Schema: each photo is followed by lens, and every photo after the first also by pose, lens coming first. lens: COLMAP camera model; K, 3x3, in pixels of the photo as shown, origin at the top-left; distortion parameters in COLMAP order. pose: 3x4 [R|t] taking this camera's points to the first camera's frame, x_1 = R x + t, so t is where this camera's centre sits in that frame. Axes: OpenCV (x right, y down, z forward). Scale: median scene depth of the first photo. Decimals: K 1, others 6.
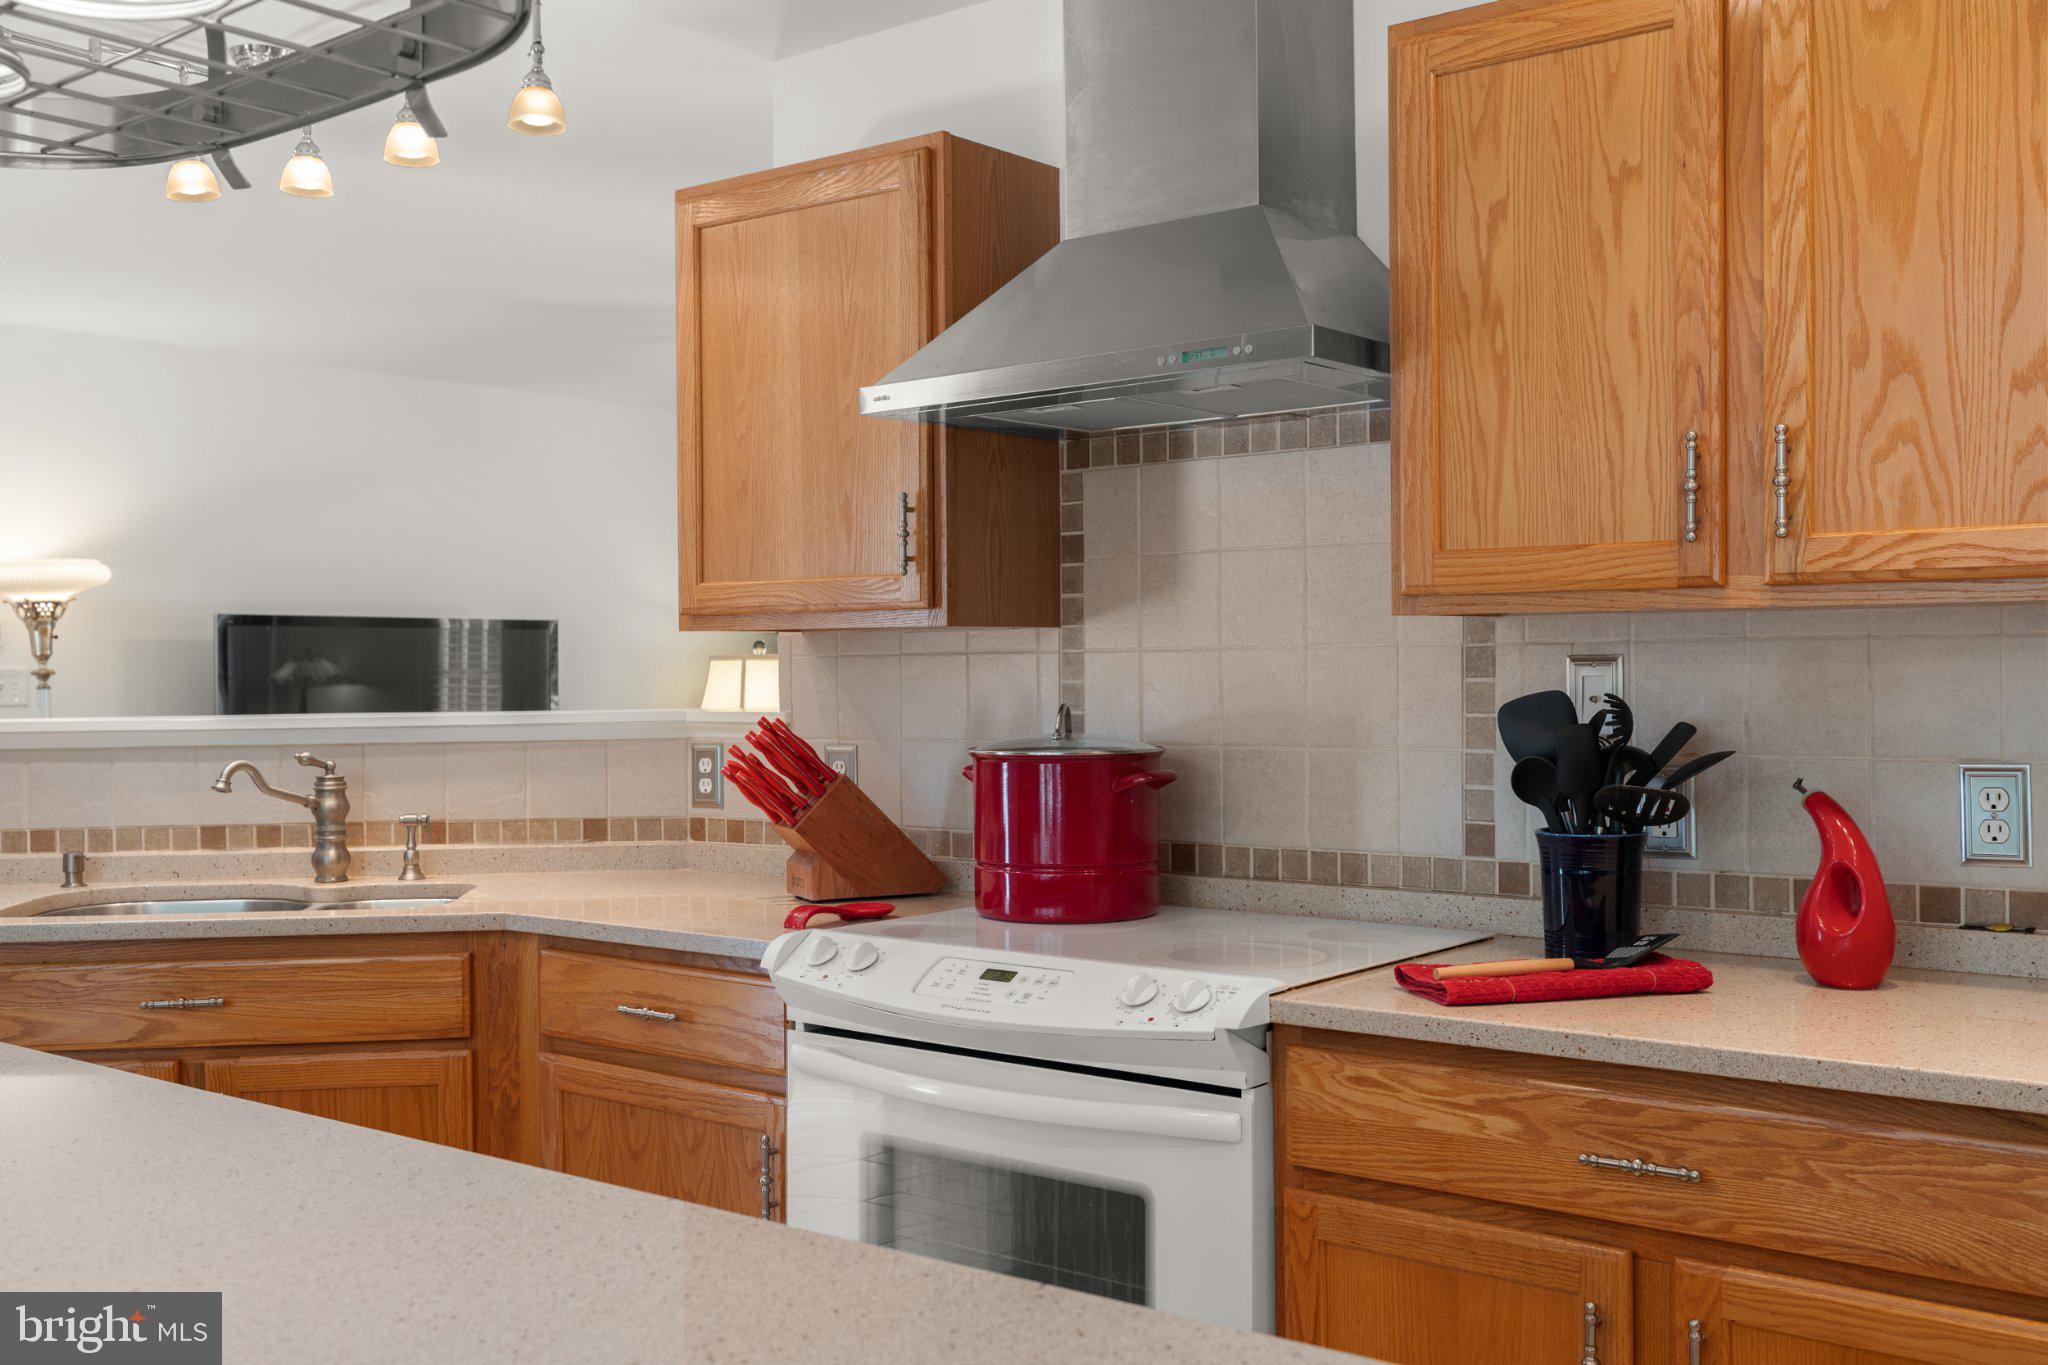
lens RADIAL K [[1975.2, 0, 1023.9], [0, 1975.2, 683.9], [0, 0, 1]] dist [0.005570, 0.000000]
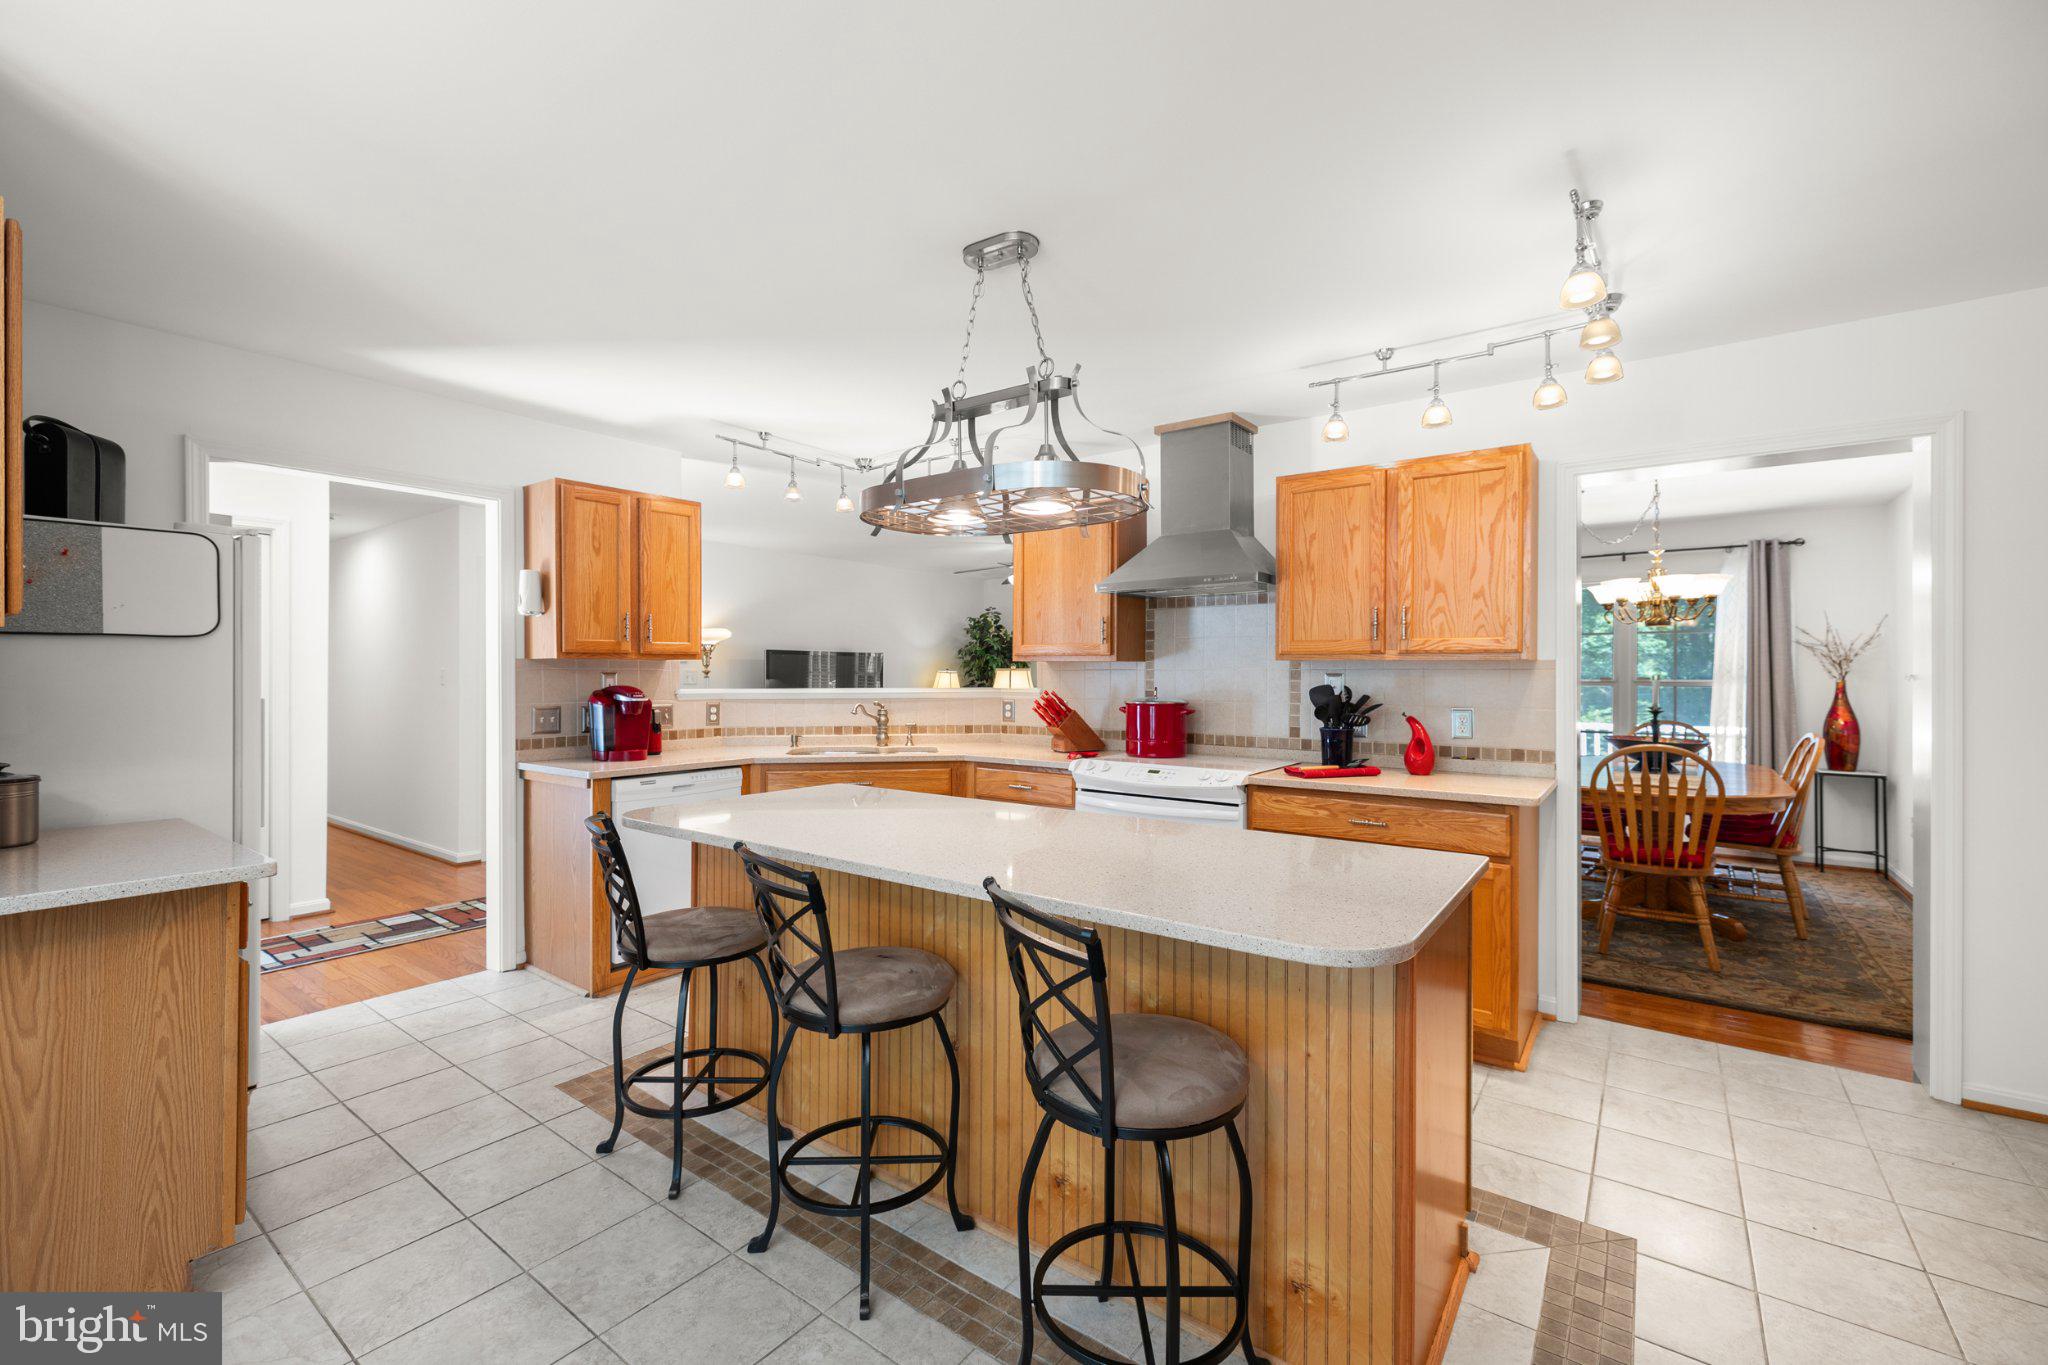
lens RADIAL K [[857.3, 0, 1025.2], [0, 857.3, 670.4], [0, 0, 1]] dist [0.000340, 0.000200]
pose [[0.999443, 0.011890, 0.031186, -0.219981], [-0.011548, 0.999872, -0.011116, 0.001253], [-0.031314, 0.010749, 0.999452, -0.315052]]
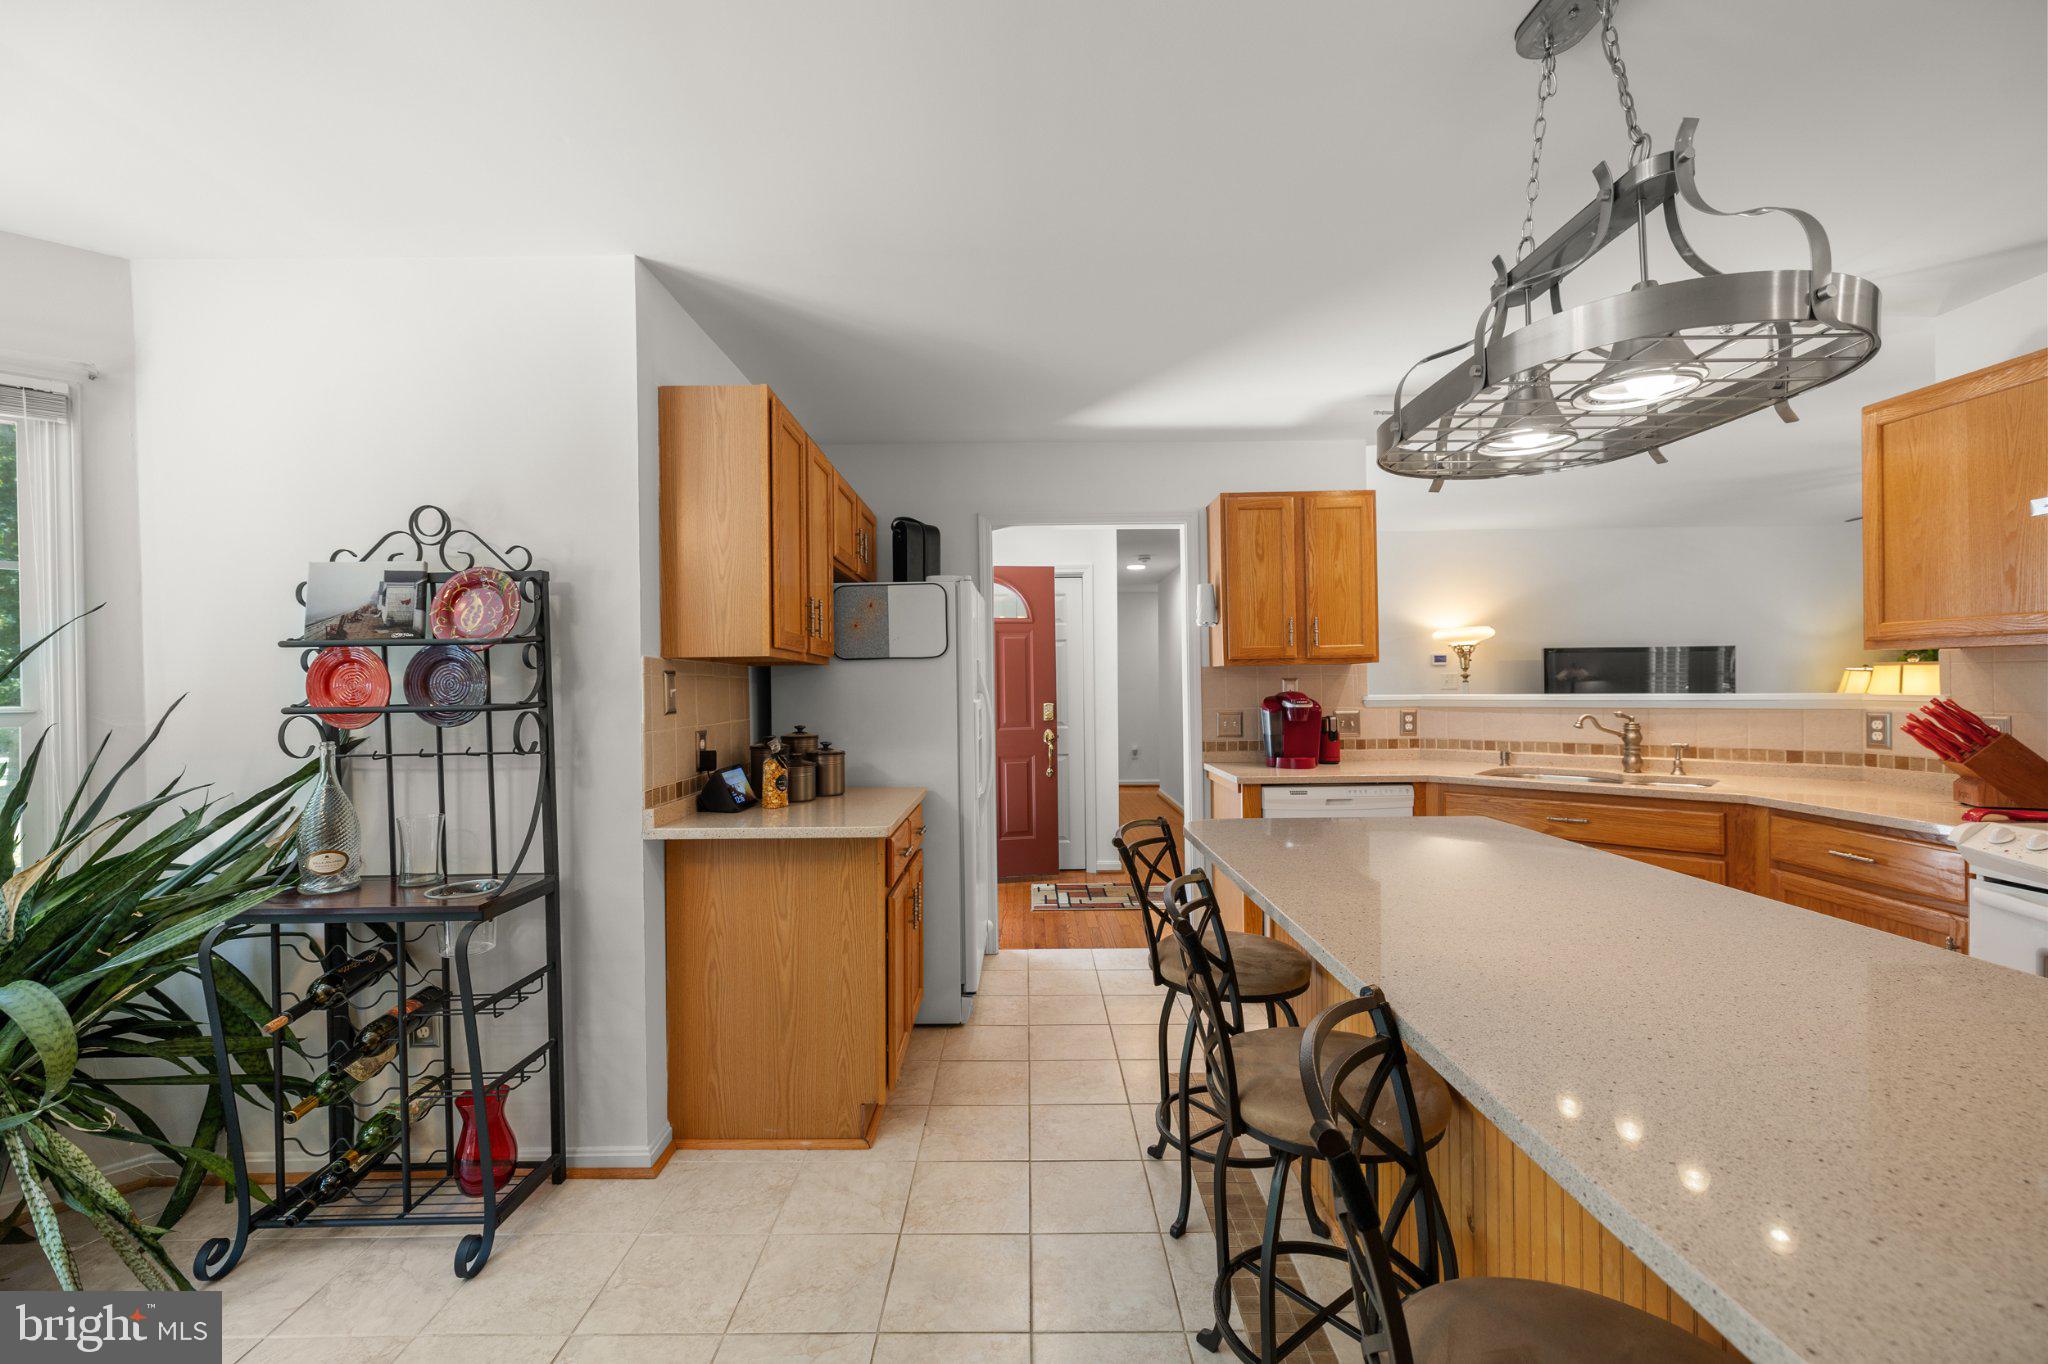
lens RADIAL K [[857.3, 0, 1022.3], [0, 857.3, 684.0], [0, 0, 1]] dist [0.000340, 0.000200]
pose [[0.619905, 0.001916, -0.784674, -0.040077], [0.001463, 0.999992, 0.003598, 0.000535], [0.784675, -0.003378, 0.619898, -0.106813]]
